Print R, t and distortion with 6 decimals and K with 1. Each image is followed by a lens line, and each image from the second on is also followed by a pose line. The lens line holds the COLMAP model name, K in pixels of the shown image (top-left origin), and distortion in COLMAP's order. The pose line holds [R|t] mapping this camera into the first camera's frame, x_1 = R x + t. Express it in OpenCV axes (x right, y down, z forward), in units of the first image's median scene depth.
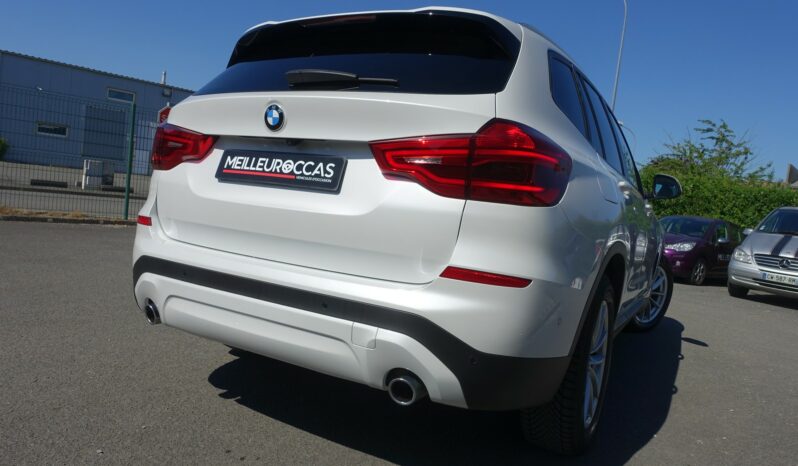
lens RADIAL K [[548.1, 0, 399.0], [0, 548.1, 233.0], [0, 0, 1]] dist [-0.002795, 0.002972]
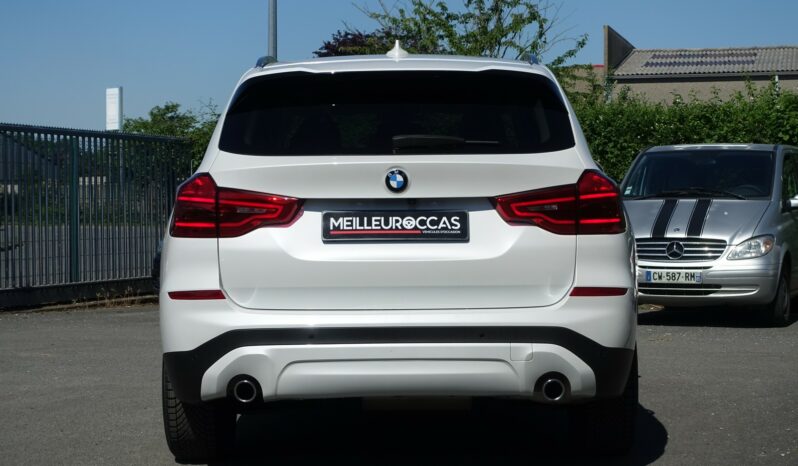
lens RADIAL K [[1618.4, 0, 399.0], [0, 1618.4, 233.0], [0, 0, 1]] dist [0.050335, 0.305478]
pose [[0.874273, -0.122916, 0.469615, -1.785093], [0.128430, 0.991508, 0.020420, -0.172703], [-0.468137, 0.042460, 0.882635, -1.905445]]
